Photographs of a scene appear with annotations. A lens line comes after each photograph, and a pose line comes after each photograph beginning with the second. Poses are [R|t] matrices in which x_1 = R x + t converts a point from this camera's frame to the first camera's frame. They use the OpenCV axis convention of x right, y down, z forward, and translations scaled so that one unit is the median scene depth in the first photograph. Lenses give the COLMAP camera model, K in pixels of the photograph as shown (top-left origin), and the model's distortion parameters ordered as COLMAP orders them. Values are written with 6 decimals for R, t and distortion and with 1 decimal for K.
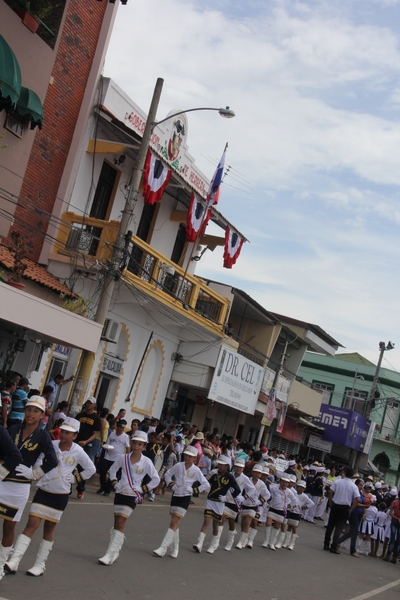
lens RADIAL K [[1115.4, 0, 199.9], [0, 1115.4, 300.7], [0, 0, 1]] dist [0.088811, 0.000000]
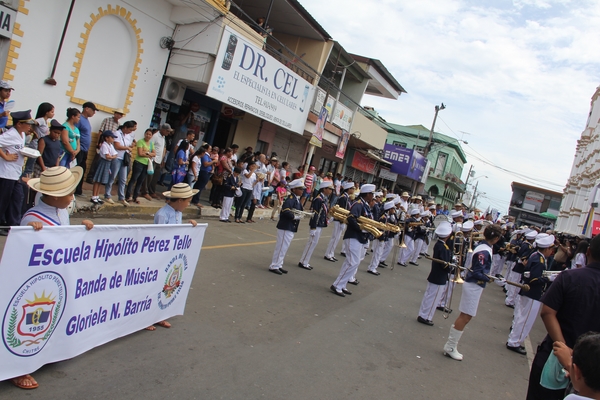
lens RADIAL K [[513.7, 0, 300.8], [0, 513.7, 198.4], [0, 0, 1]] dist [-0.053034, 0.004866]
pose [[0.995610, 0.005976, -0.093412, 0.077938], [0.008498, 0.988068, 0.153786, 0.077780], [0.093217, -0.153905, 0.983679, 0.490970]]
